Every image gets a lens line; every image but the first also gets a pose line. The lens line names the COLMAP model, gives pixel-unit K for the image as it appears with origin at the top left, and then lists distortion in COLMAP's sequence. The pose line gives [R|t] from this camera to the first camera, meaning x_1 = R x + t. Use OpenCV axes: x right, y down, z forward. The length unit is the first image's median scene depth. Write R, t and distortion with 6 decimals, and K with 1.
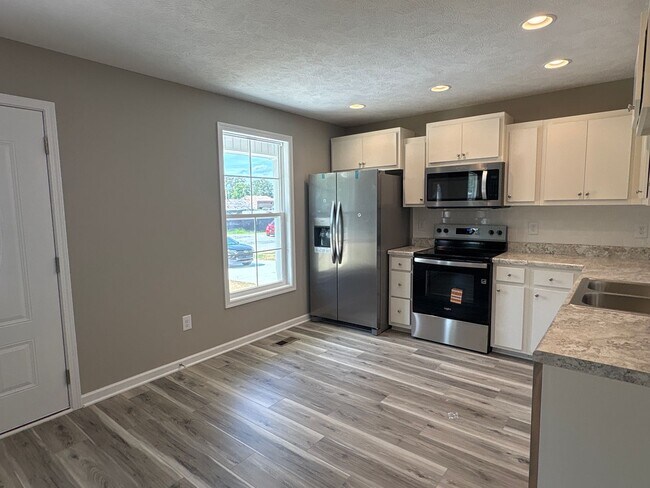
lens RADIAL K [[372.1, 0, 325.0], [0, 372.1, 244.0], [0, 0, 1]] dist [0.000429, 0.001145]
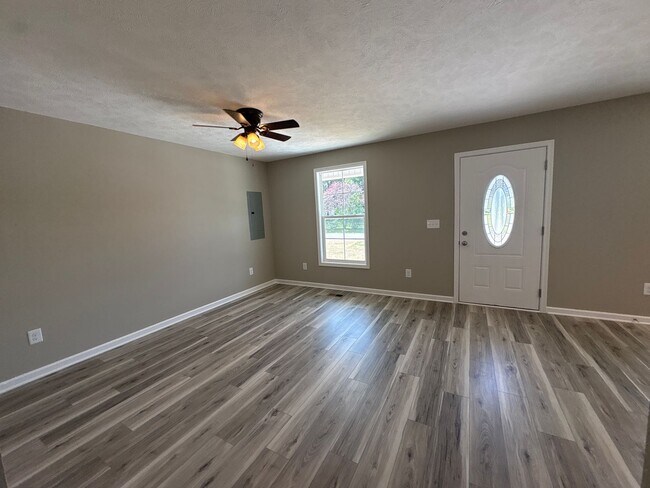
lens RADIAL K [[259.5, 0, 325.0], [0, 259.5, 244.0], [0, 0, 1]] dist [-0.000593, 0.000133]
pose [[0.163523, 0.119543, -0.979270, 0.262553], [-0.054880, 0.992196, 0.111957, 0.025984], [0.985012, 0.035435, 0.168808, -0.192838]]
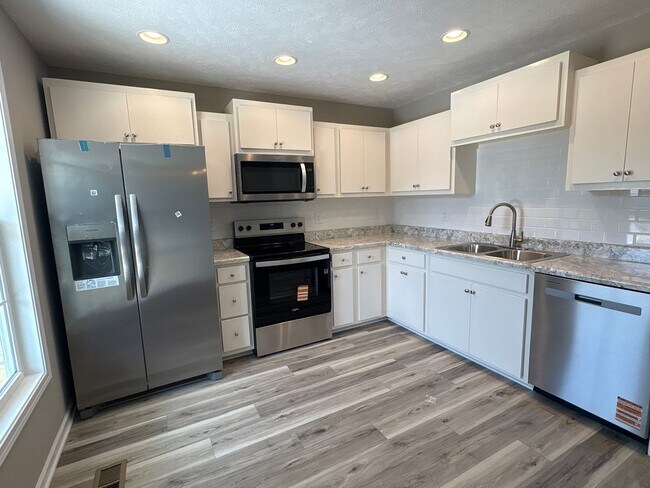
lens RADIAL K [[321.7, 0, 325.0], [0, 321.7, 244.0], [0, 0, 1]] dist [-0.000803, 0.000372]
pose [[0.396097, -0.129908, 0.908973, -0.376052], [0.121044, 0.988689, 0.088554, -0.053552], [-0.910195, 0.074950, 0.407341, 0.634882]]
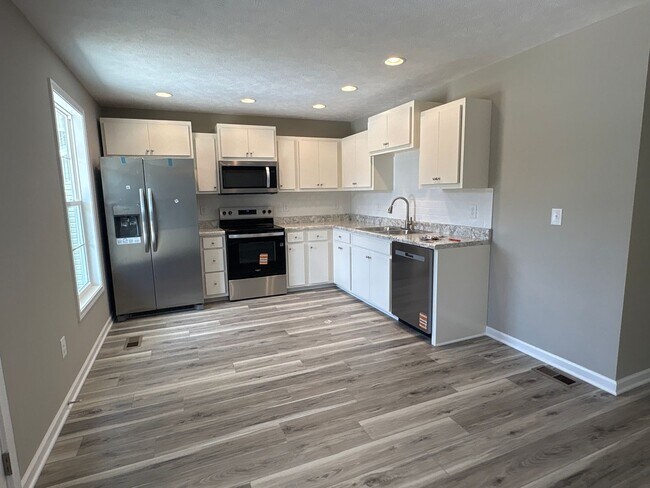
lens RADIAL K [[354.5, 0, 325.0], [0, 354.5, 244.0], [0, 0, 1]] dist [0.001254, 0.000236]
pose [[0.481579, -0.122646, 0.867779, -0.684115], [0.104601, 0.991125, 0.082030, 0.003772], [-0.870138, 0.051267, 0.490134, 0.181764]]
